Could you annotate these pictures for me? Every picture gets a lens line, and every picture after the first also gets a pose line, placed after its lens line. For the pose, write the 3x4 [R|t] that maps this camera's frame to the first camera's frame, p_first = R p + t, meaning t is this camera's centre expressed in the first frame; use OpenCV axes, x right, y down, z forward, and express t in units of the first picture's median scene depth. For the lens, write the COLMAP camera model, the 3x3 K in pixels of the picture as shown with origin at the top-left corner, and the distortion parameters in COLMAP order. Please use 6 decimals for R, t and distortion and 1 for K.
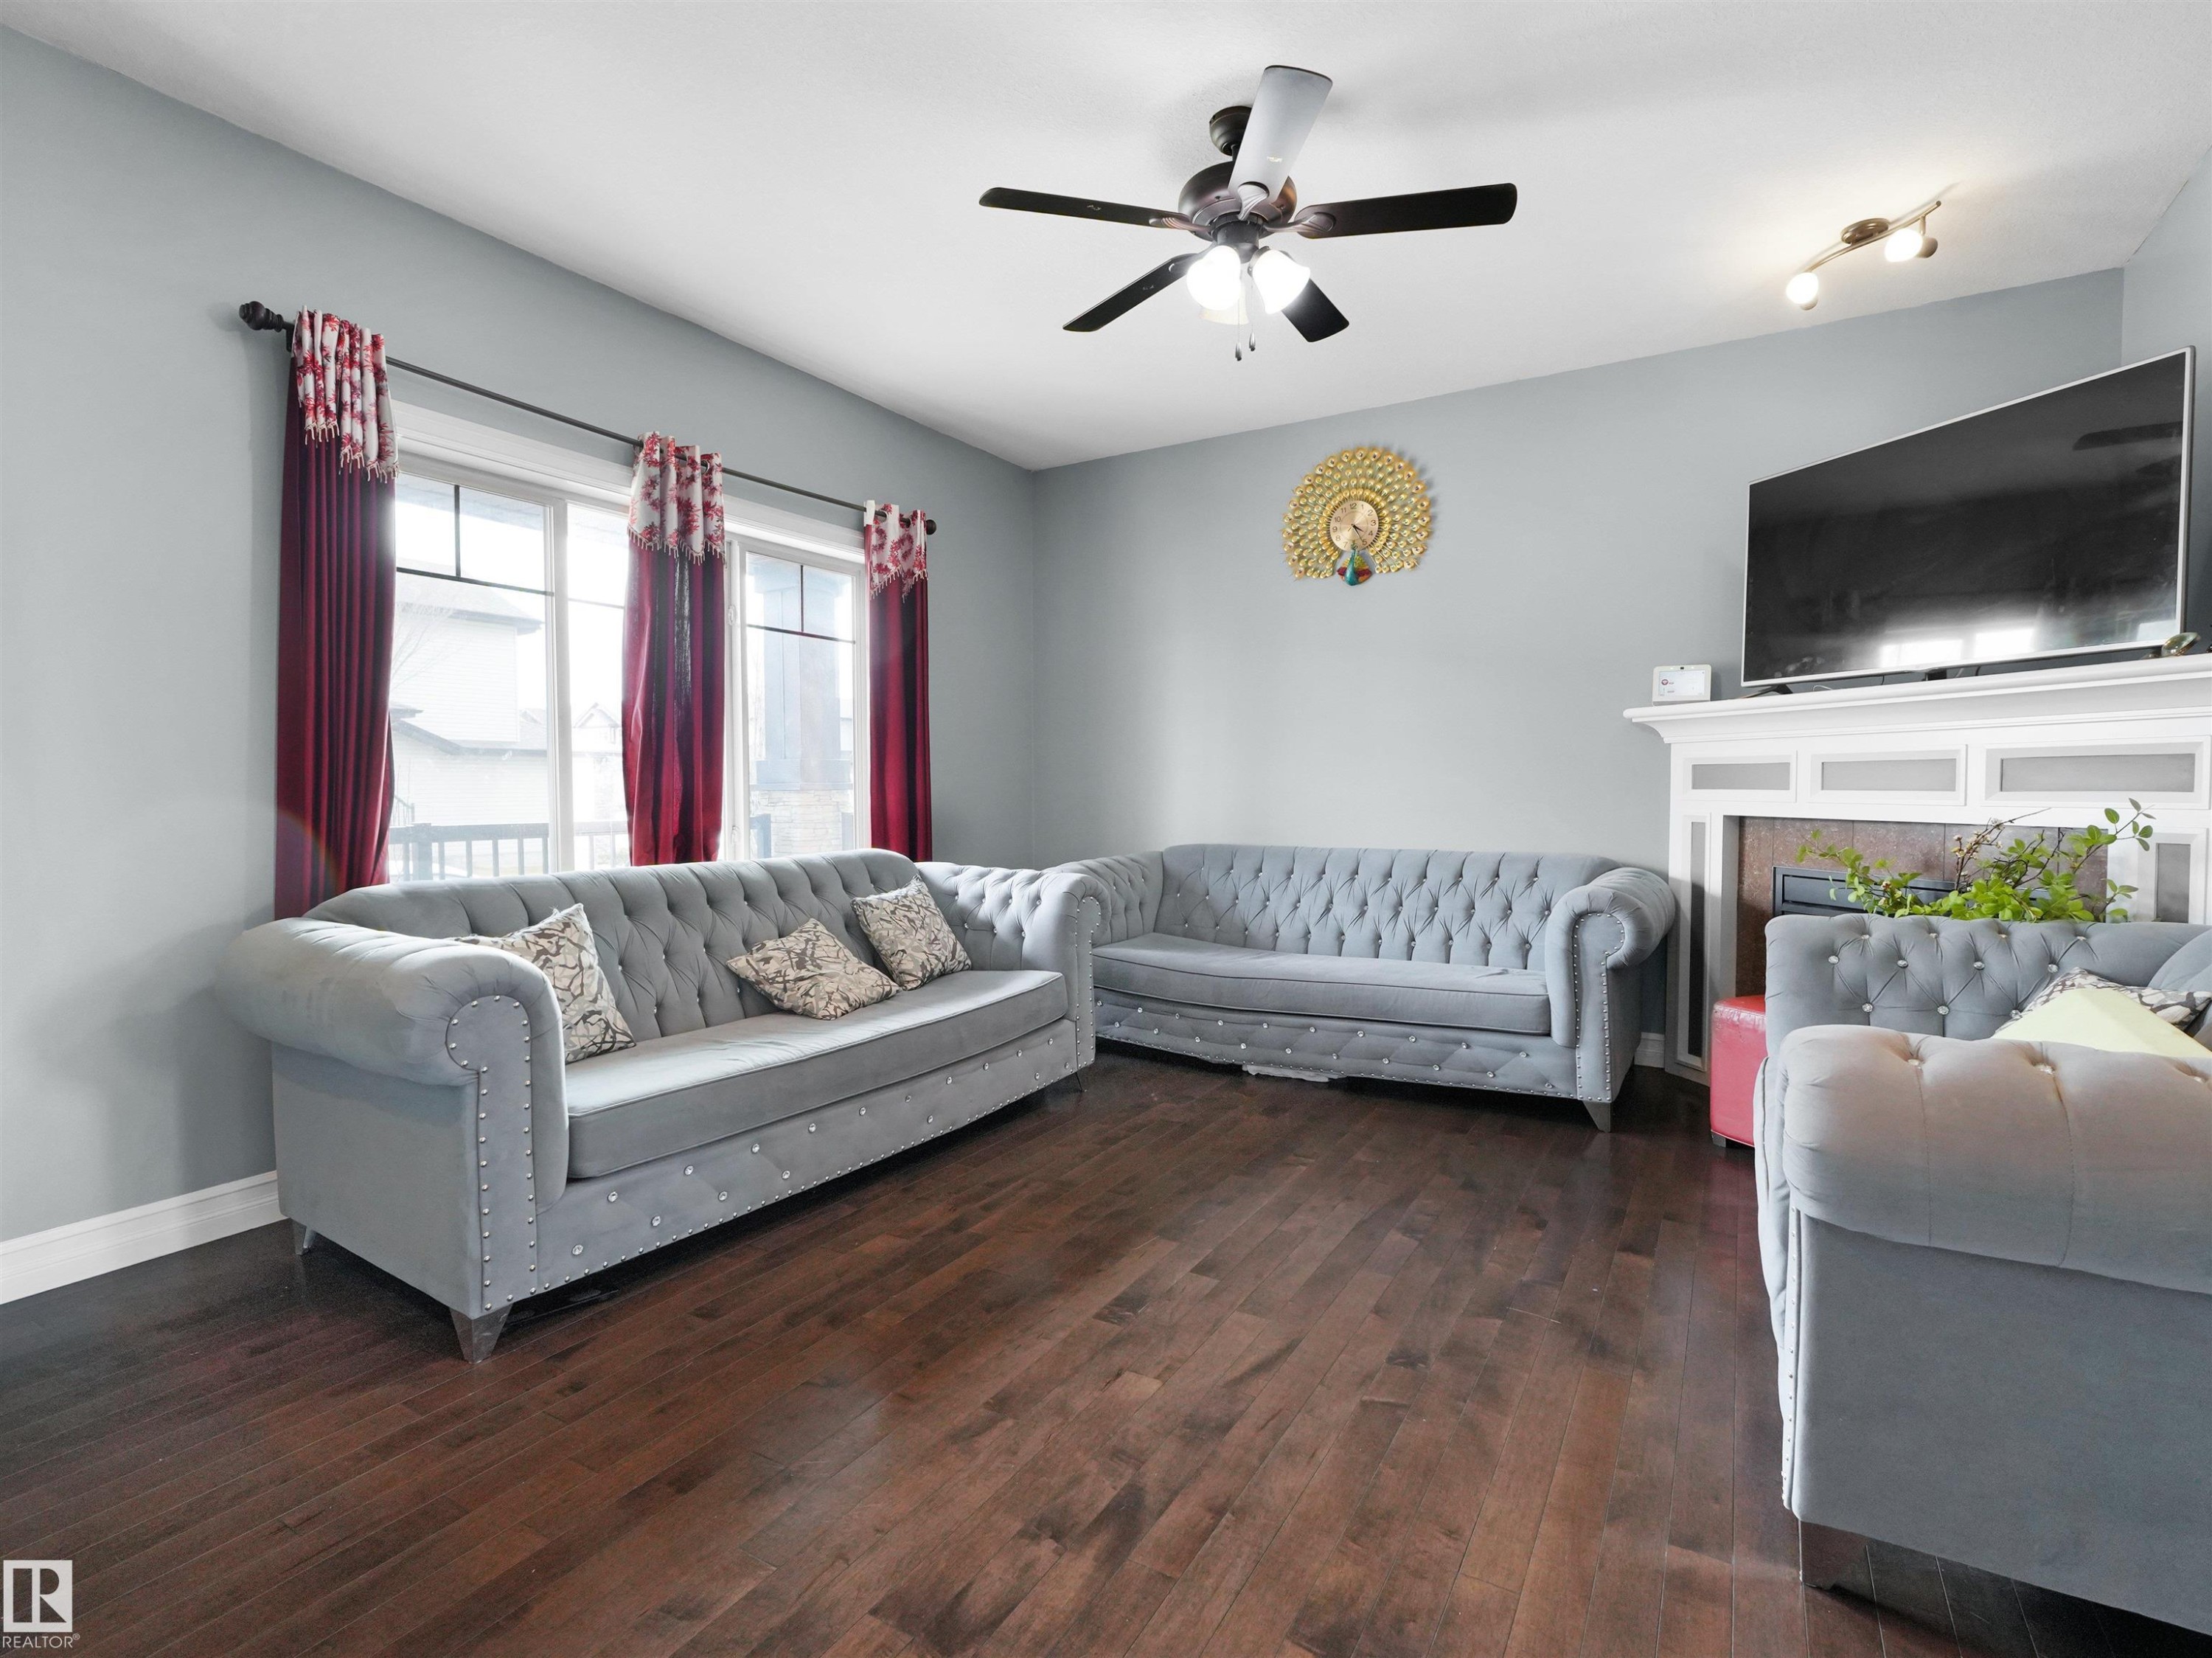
lens RADIAL K [[1075.1, 0, 1106.0], [0, 1075.1, 829.0], [0, 0, 1]] dist [0.001047, -0.000072]
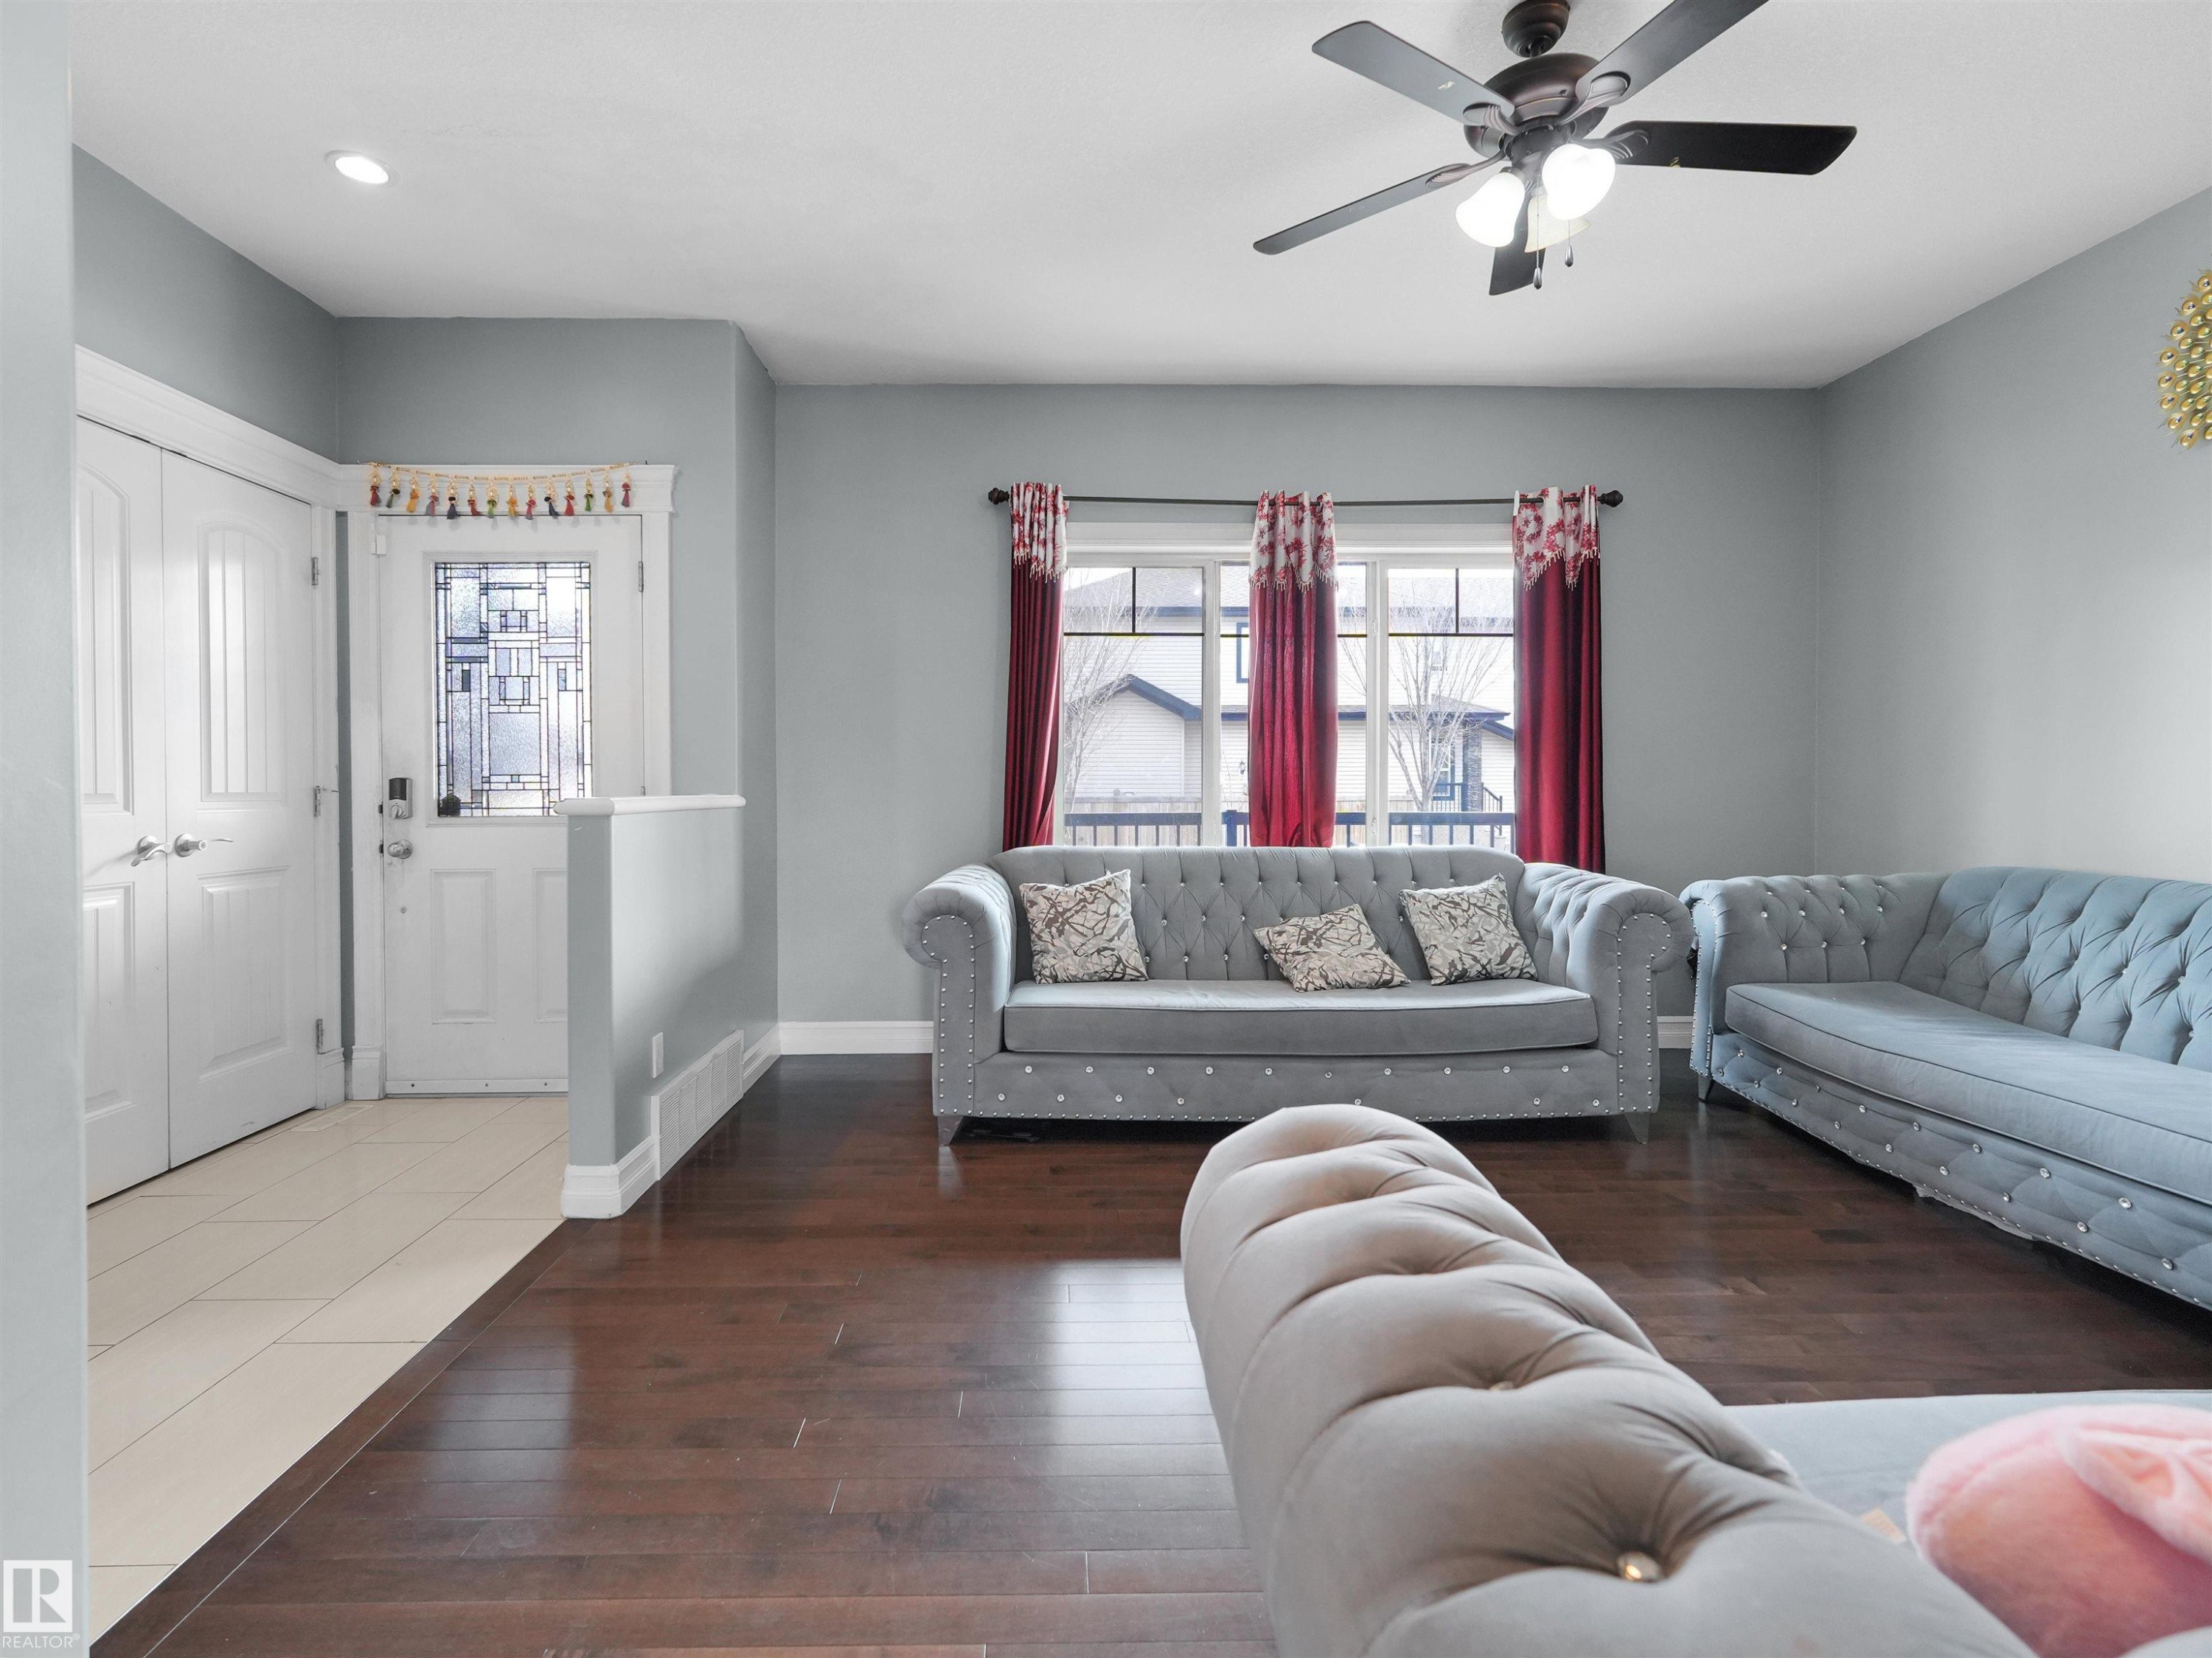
lens RADIAL K [[1090.4, 0, 1108.5], [0, 1090.4, 814.3], [0, 0, 1]] dist [-0.001647, -0.000151]
pose [[0.529683, 0.026265, -0.847789, 0.528778], [-0.033929, 0.999377, 0.009763, -0.010041], [0.847517, 0.023593, 0.530244, 0.201260]]
